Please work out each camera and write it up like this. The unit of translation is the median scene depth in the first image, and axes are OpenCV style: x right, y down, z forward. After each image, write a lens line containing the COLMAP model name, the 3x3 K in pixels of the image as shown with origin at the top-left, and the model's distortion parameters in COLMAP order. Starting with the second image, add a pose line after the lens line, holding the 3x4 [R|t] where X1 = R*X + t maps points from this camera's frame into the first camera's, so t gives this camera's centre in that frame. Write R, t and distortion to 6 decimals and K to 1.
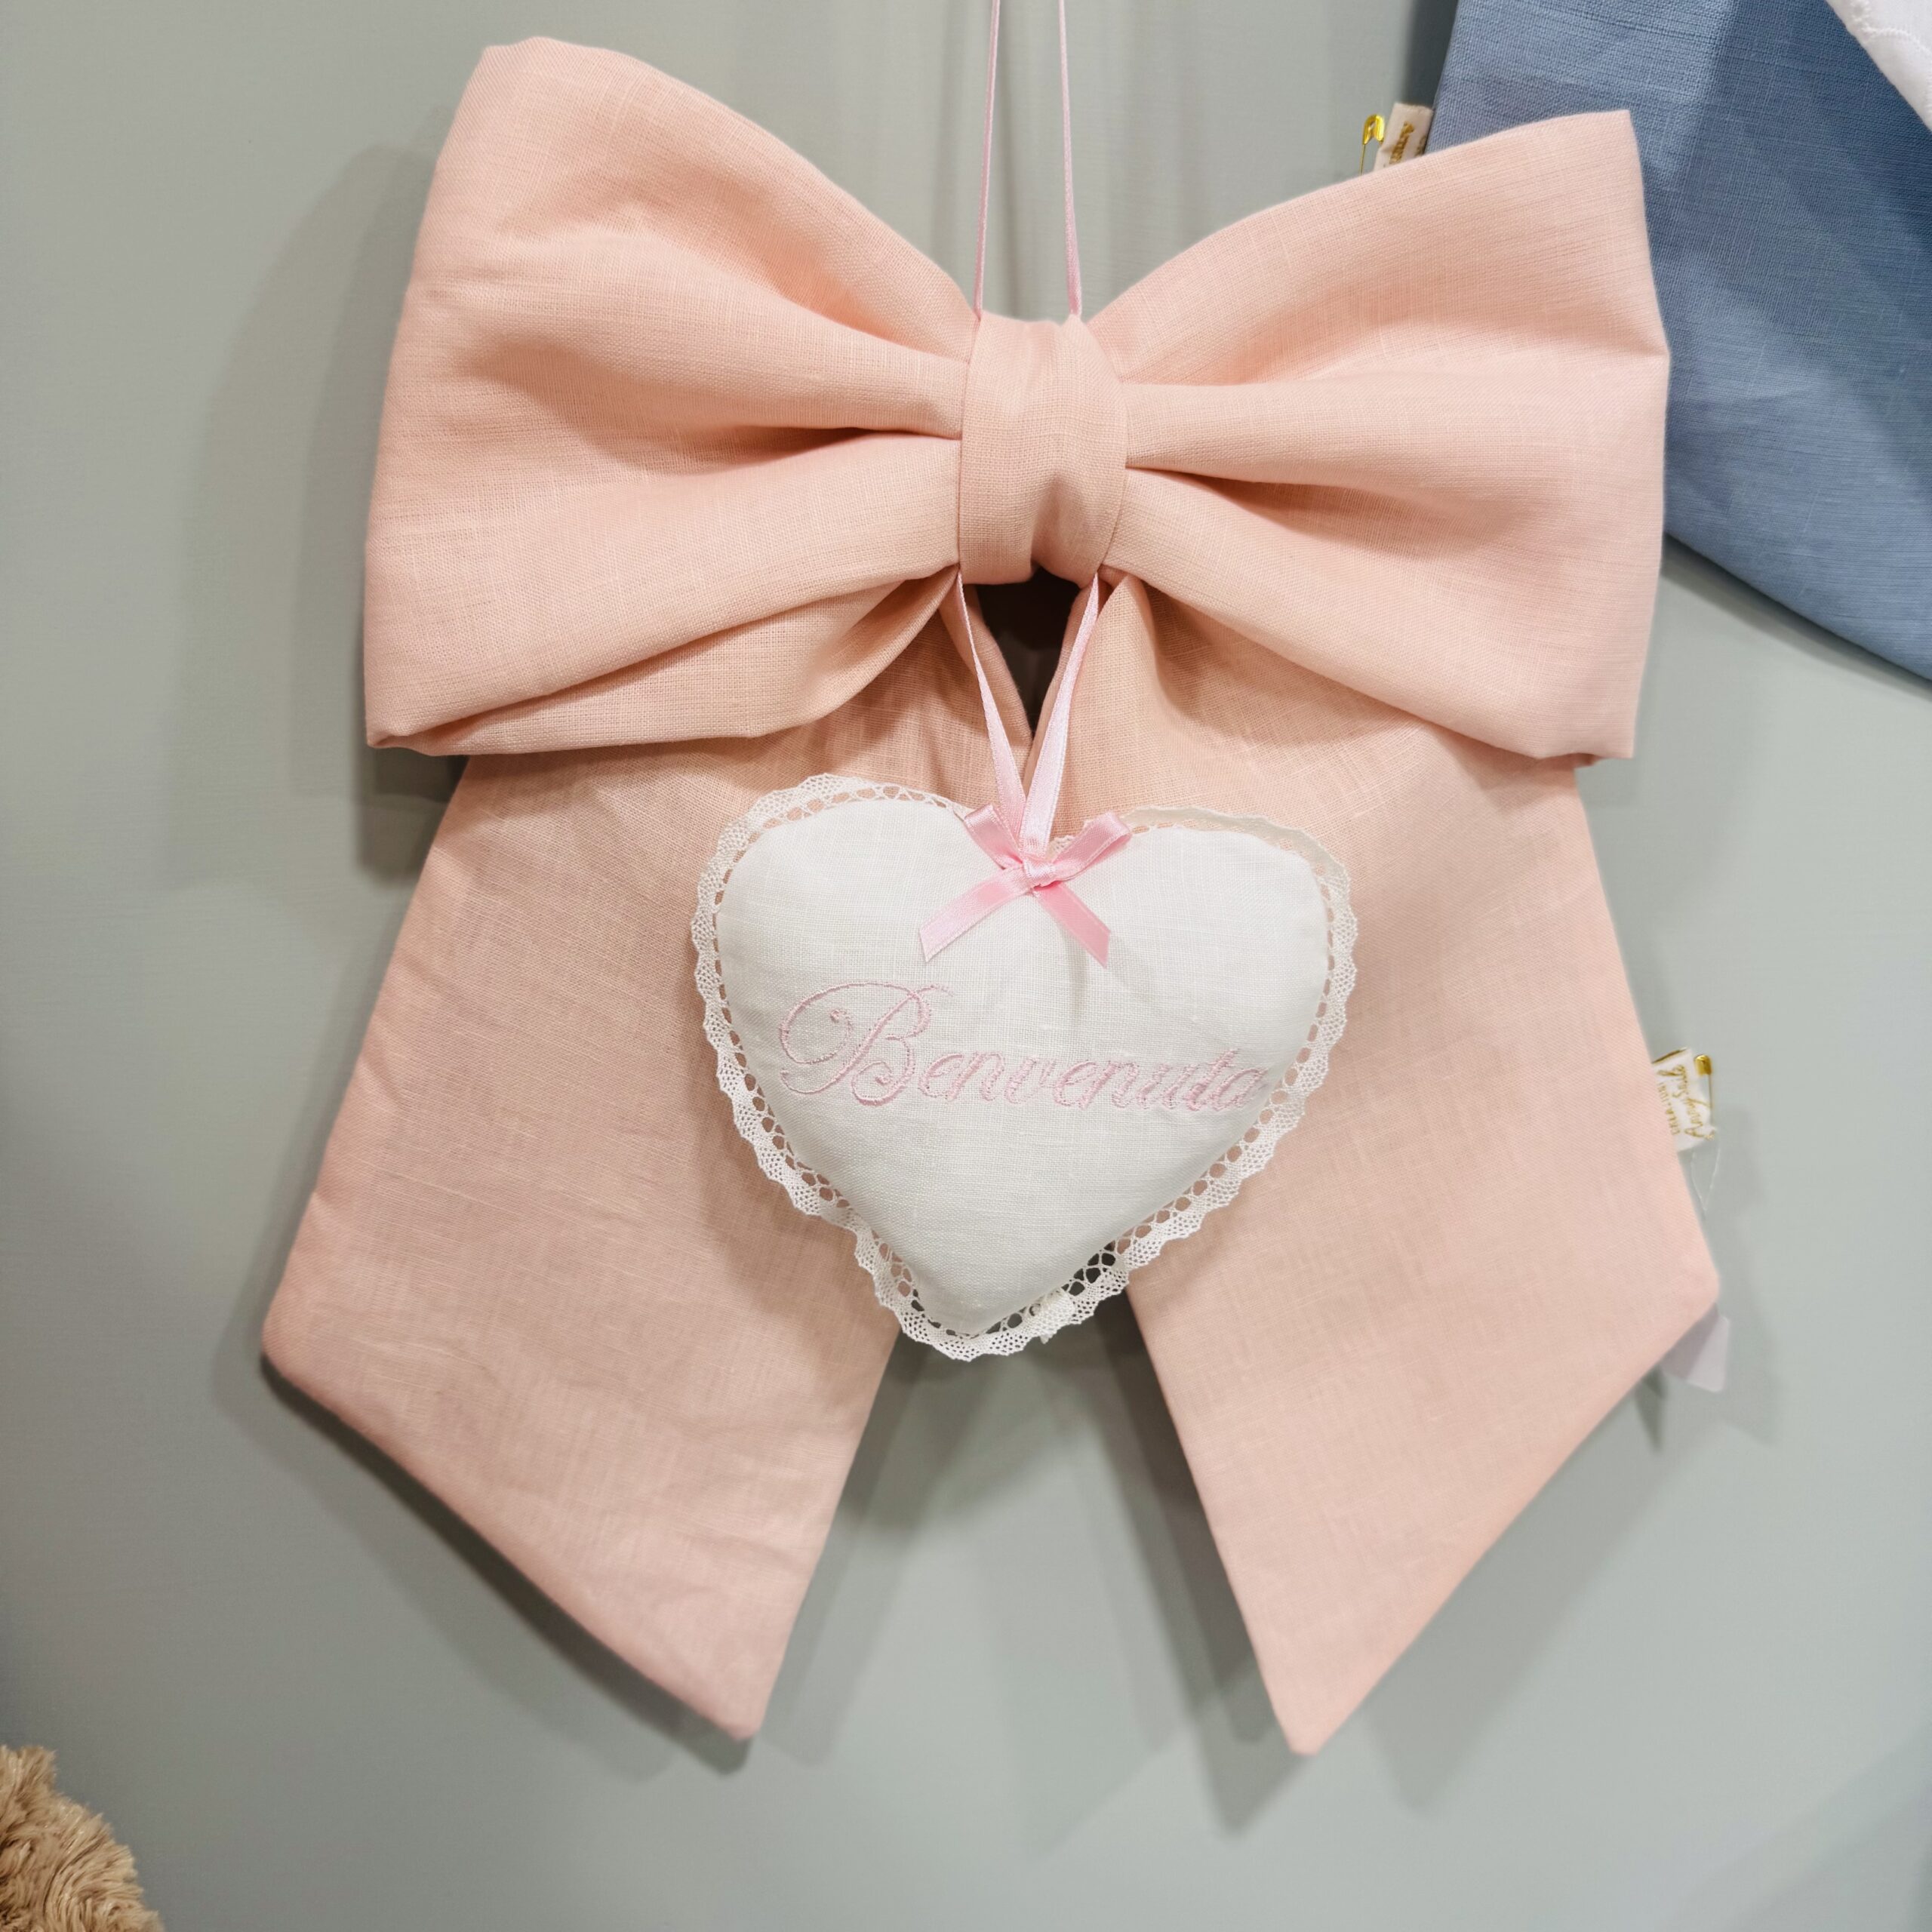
lens RADIAL K [[1959.2, 0, 903.7], [0, 1959.2, 970.6], [0, 0, 1]] dist [0.138637, -0.284161]
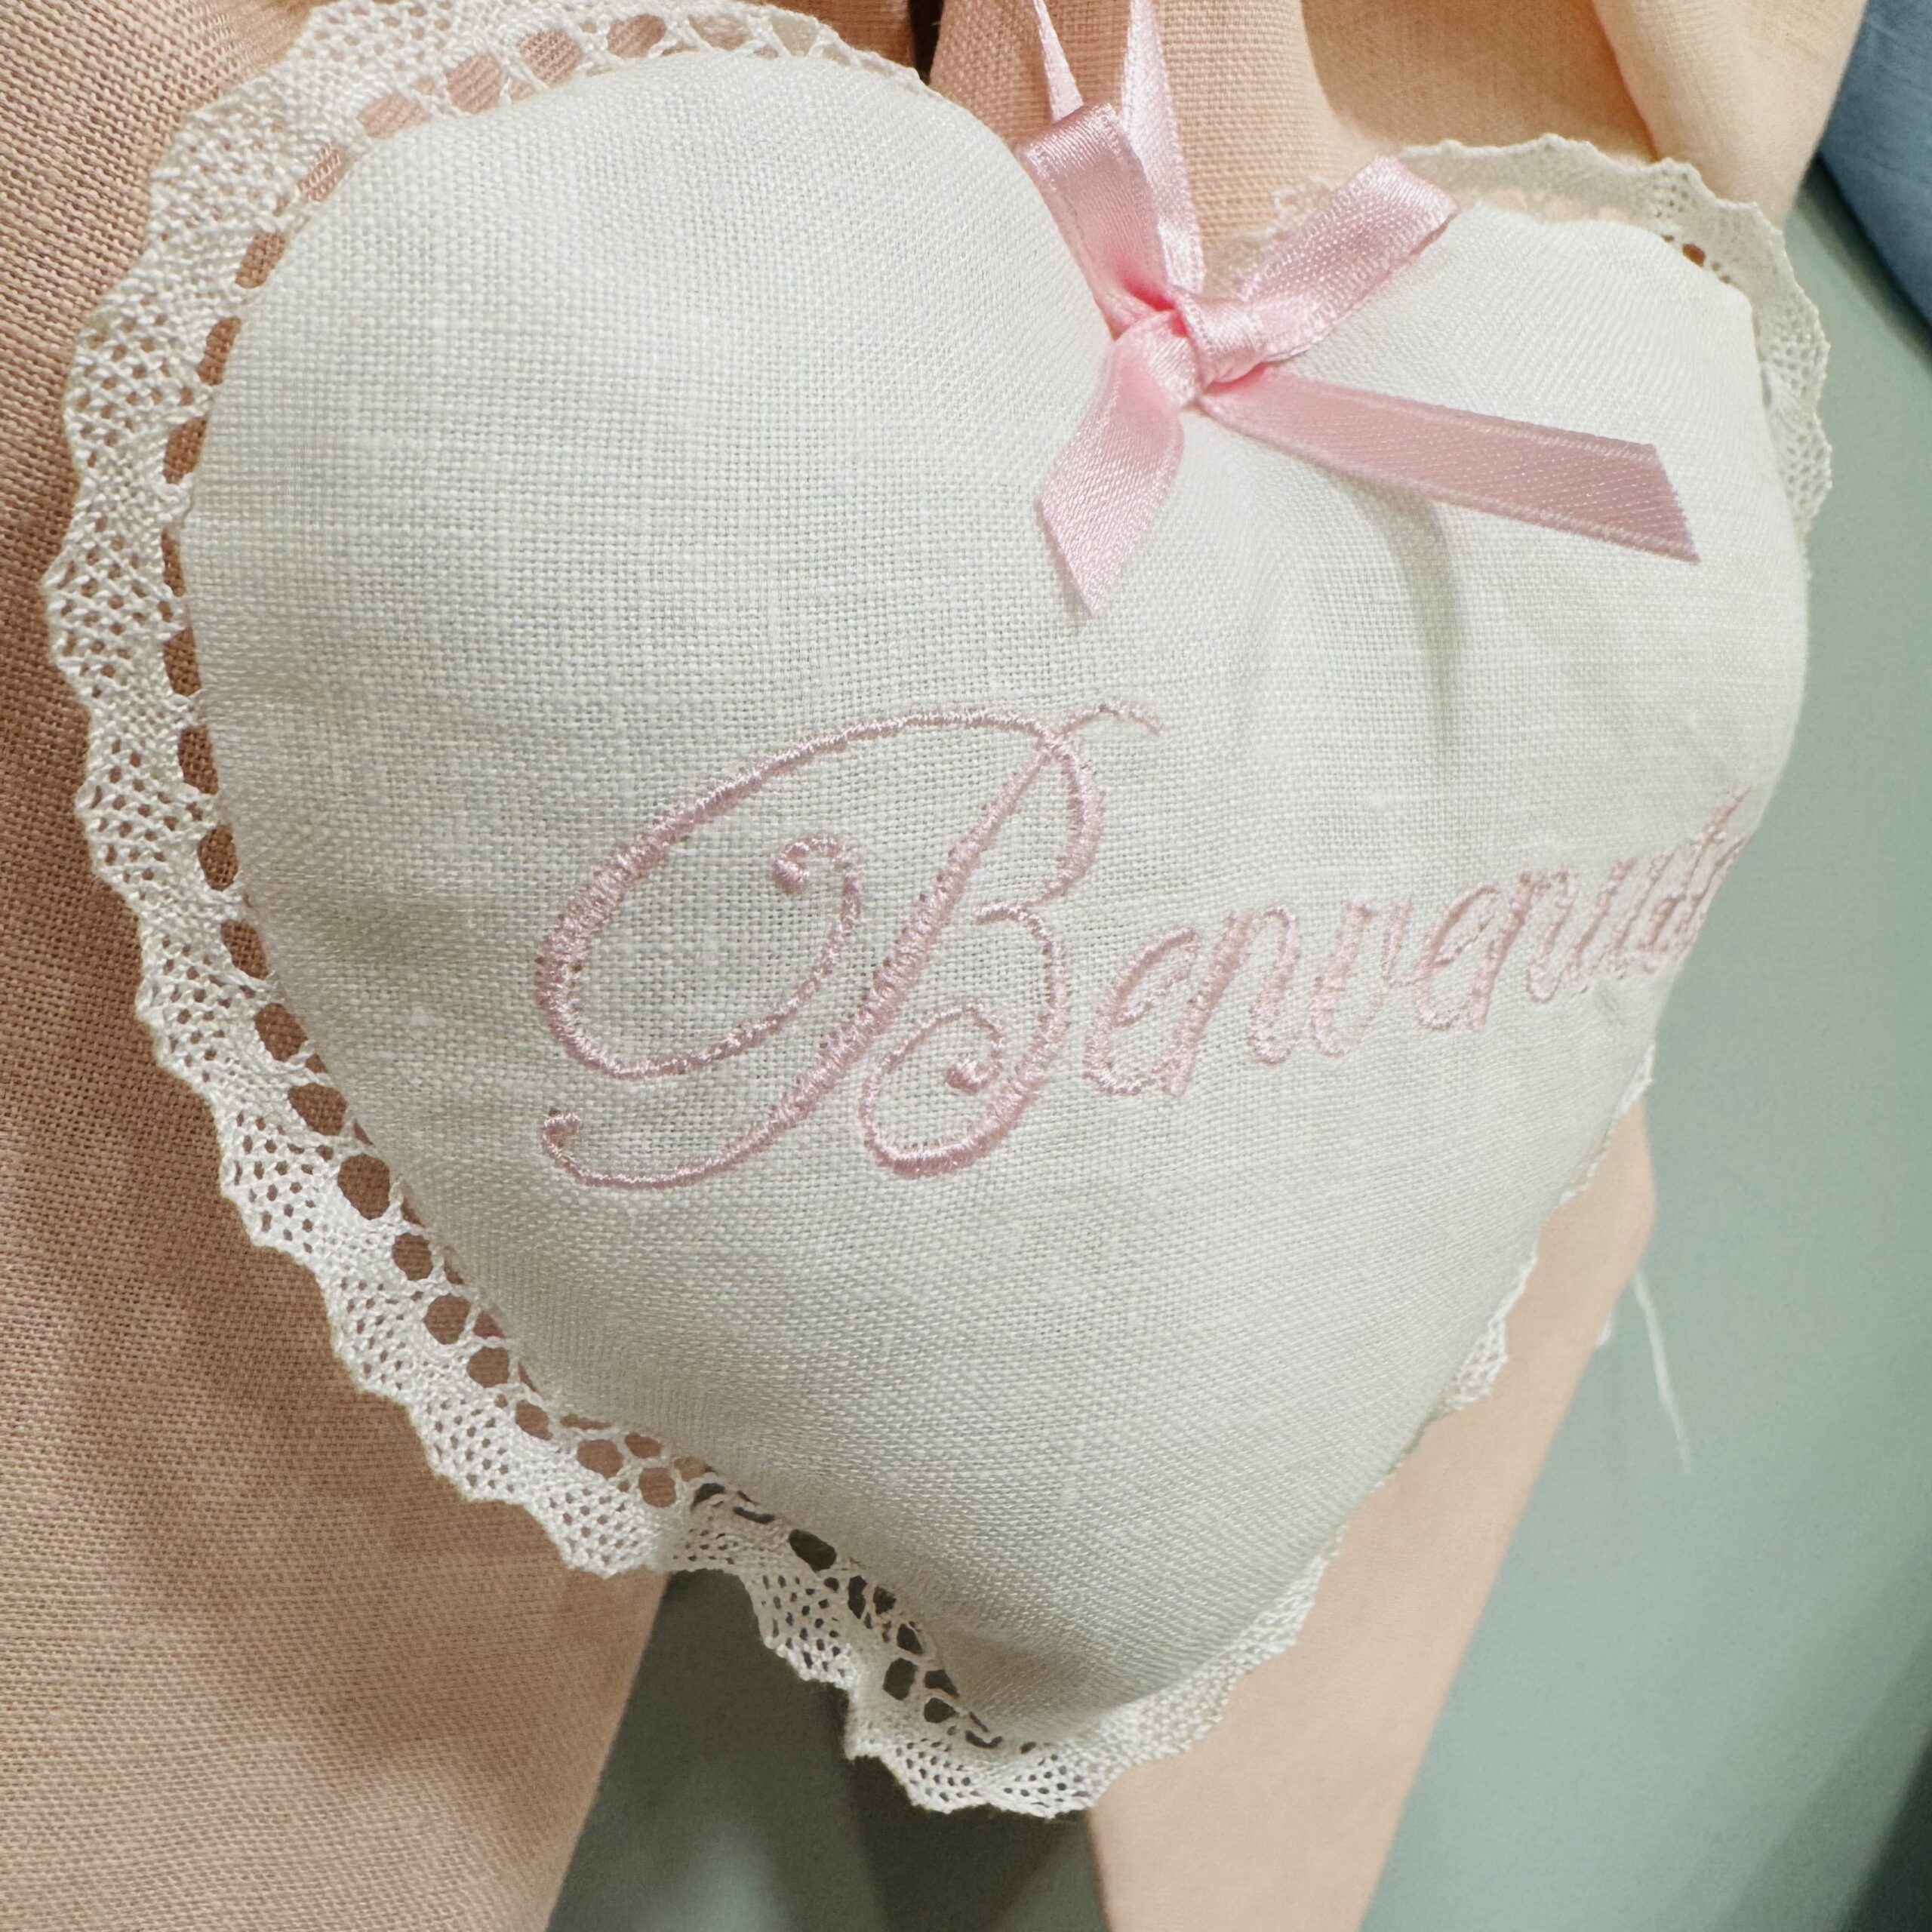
lens RADIAL K [[1855.2, 0, 974.5], [0, 1855.2, 872.4], [0, 0, 1]] dist [-0.021077, 0.007175]
pose [[0.822852, -0.155743, 0.546497, -0.144882], [0.142988, 0.987513, 0.066131, 0.010995], [-0.549972, 0.023726, 0.834846, 0.770994]]
